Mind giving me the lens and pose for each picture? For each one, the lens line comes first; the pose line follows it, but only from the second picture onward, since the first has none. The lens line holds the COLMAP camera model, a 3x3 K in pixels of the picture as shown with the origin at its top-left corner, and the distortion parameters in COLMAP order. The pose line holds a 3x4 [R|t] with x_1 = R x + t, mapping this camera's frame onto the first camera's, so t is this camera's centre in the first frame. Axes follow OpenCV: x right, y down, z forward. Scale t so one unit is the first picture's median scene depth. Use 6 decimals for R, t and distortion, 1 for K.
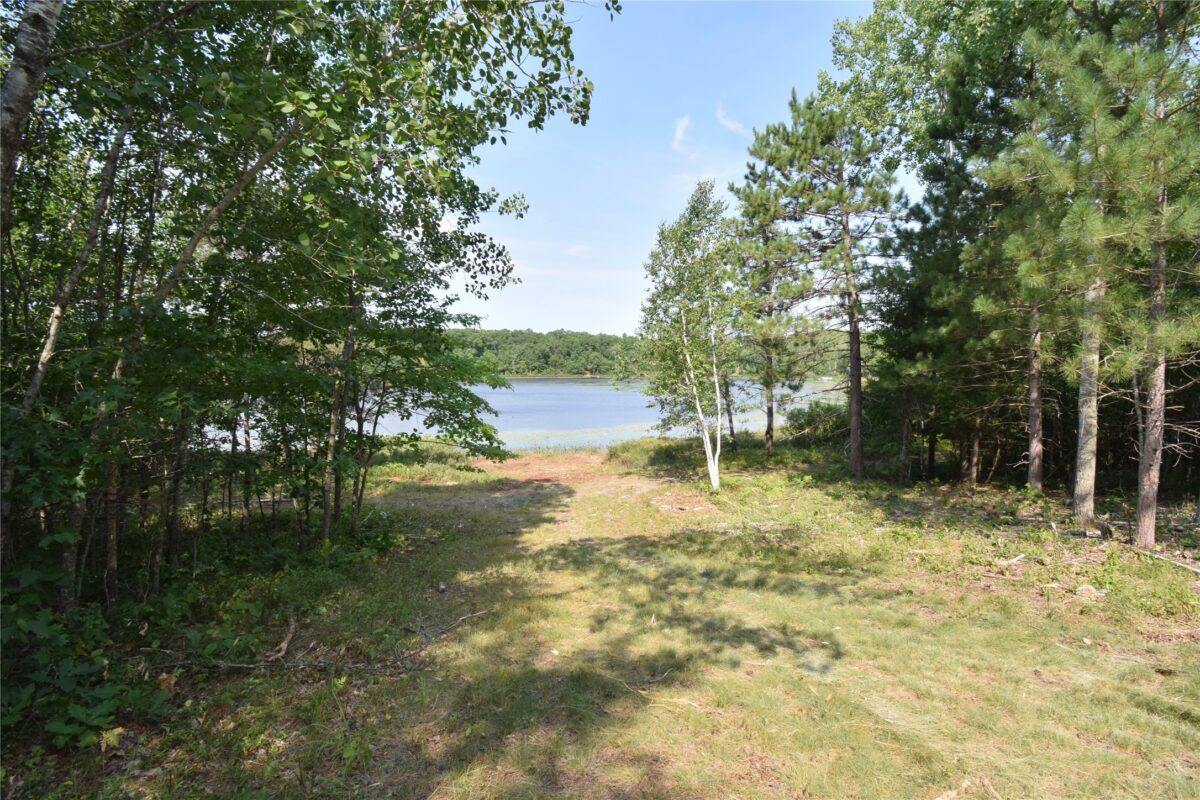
lens RADIAL K [[524.1, 0, 603.3], [0, 524.1, 400.6], [0, 0, 1]] dist [0.017606, -0.025095]
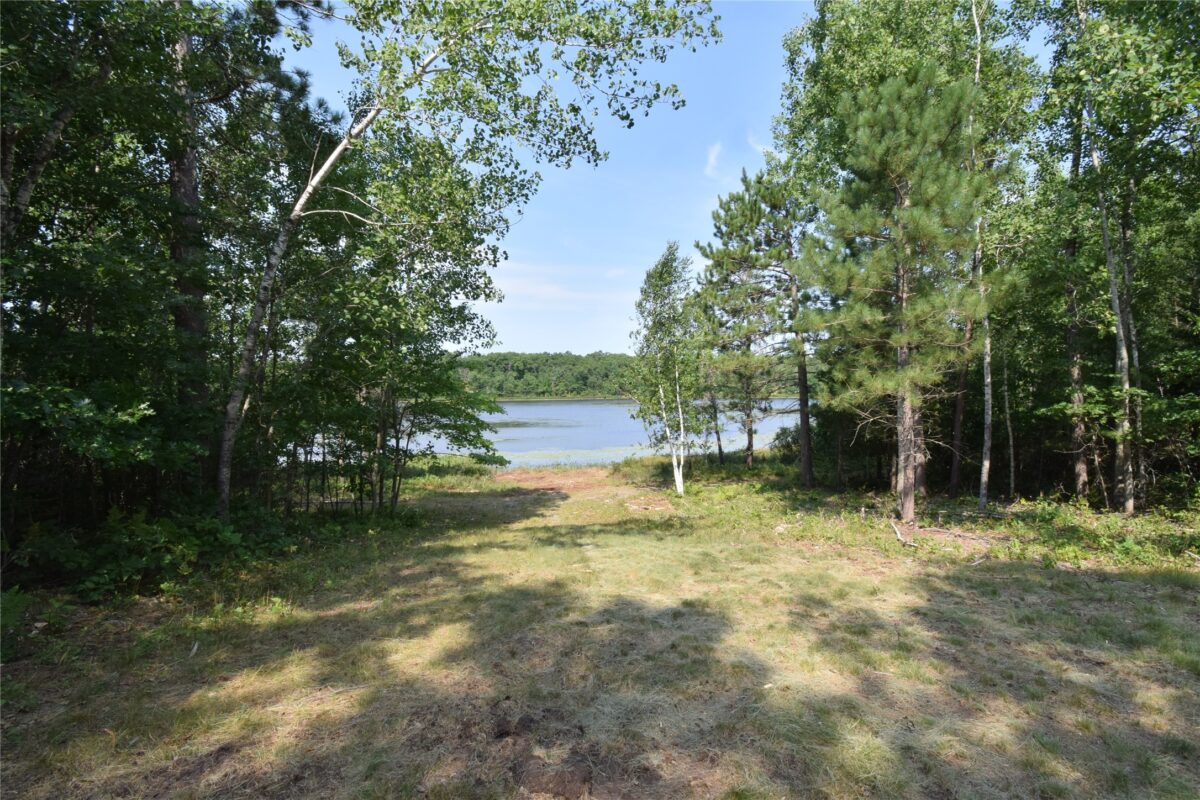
lens RADIAL K [[524.1, 0, 603.3], [0, 524.1, 400.6], [0, 0, 1]] dist [0.017606, -0.025095]
pose [[0.996826, -0.009952, -0.078983, 0.112860], [0.006875, 0.999210, -0.039136, -0.003161], [0.079310, 0.038469, 0.996107, -0.205907]]
